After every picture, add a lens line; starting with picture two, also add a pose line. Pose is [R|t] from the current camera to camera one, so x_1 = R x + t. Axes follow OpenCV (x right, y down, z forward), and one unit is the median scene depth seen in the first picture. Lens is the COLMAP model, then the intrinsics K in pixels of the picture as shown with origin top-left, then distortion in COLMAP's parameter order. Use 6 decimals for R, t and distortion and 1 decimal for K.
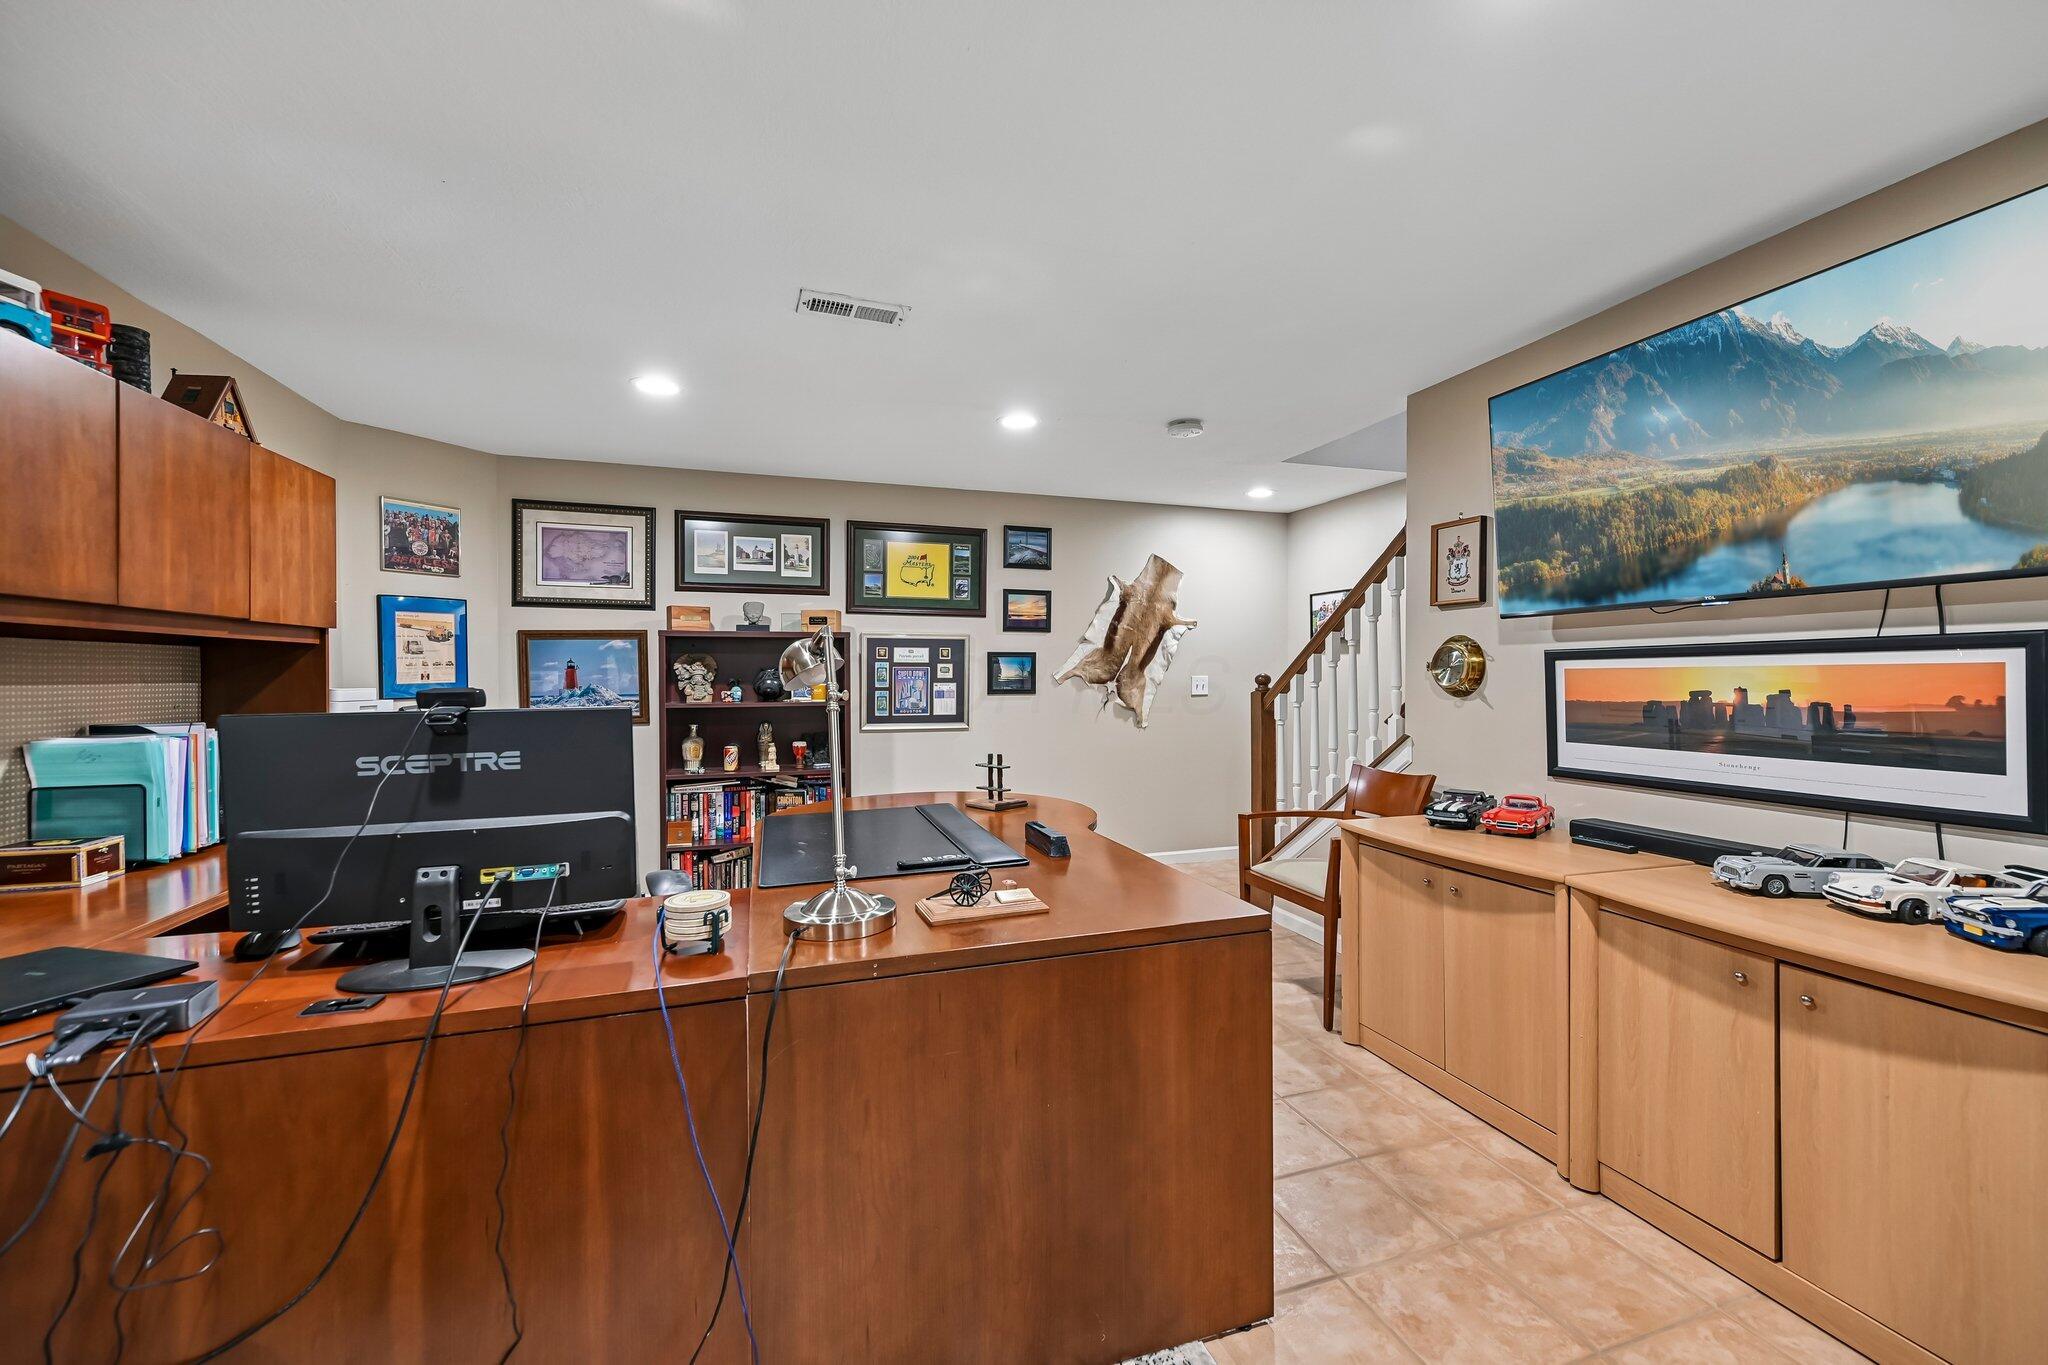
lens RADIAL K [[823.5, 0, 1024.0], [0, 823.5, 682.5], [0, 0, 1]] dist [0.000263, 0.000128]
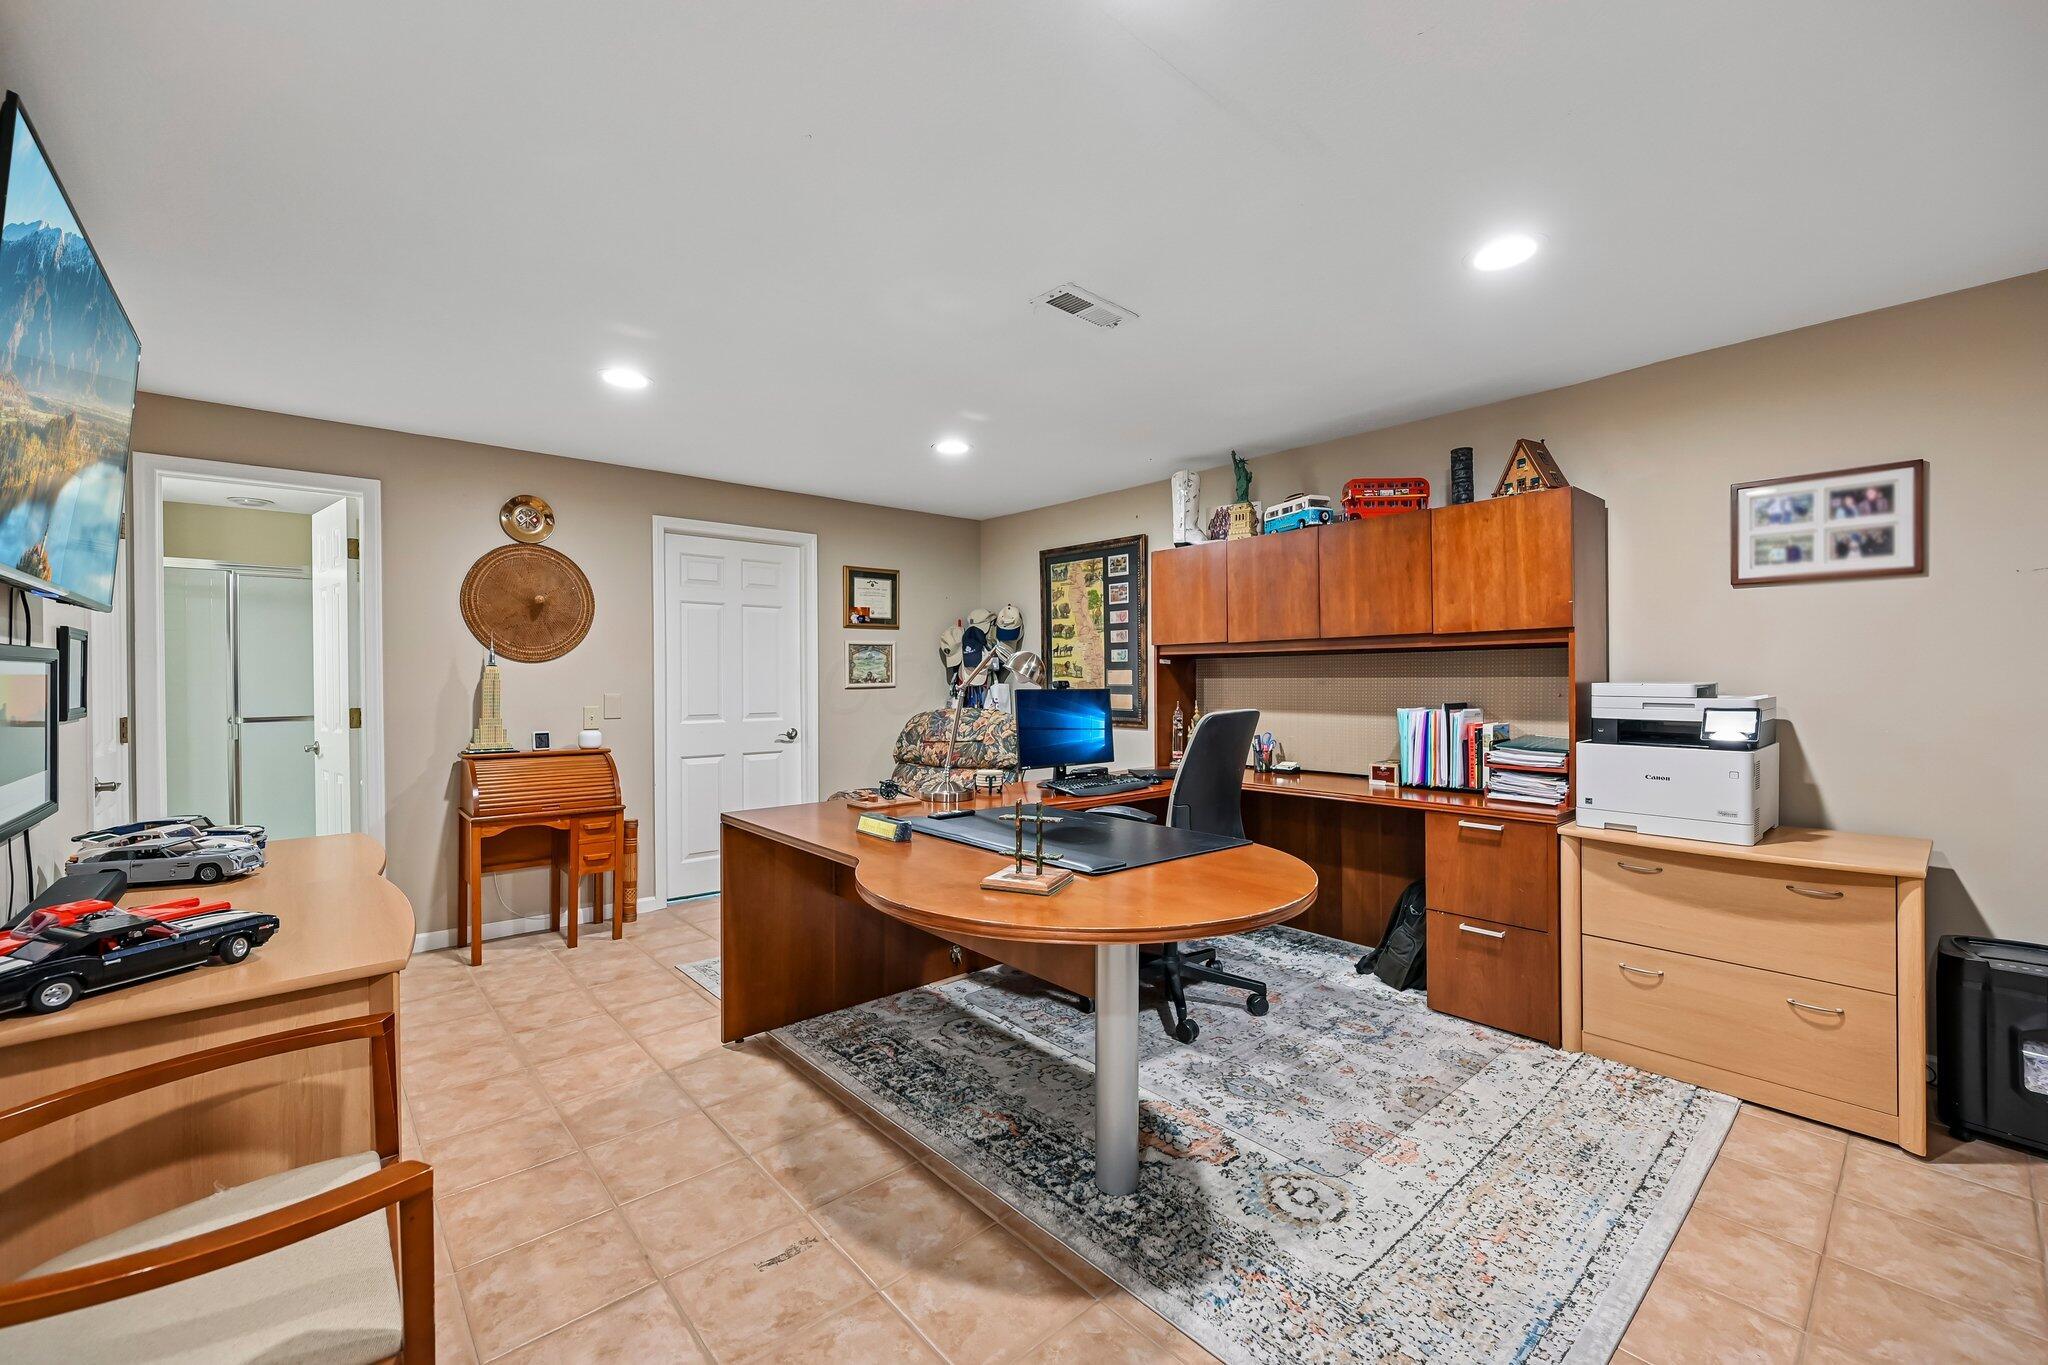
lens RADIAL K [[823.5, 0, 1024.0], [0, 823.5, 682.5], [0, 0, 1]] dist [0.000263, 0.000128]
pose [[-0.919164, 0.010589, -0.393733, 0.323321], [0.005676, 0.999891, 0.013640, -0.015193], [0.393834, 0.010302, -0.919124, 2.339960]]
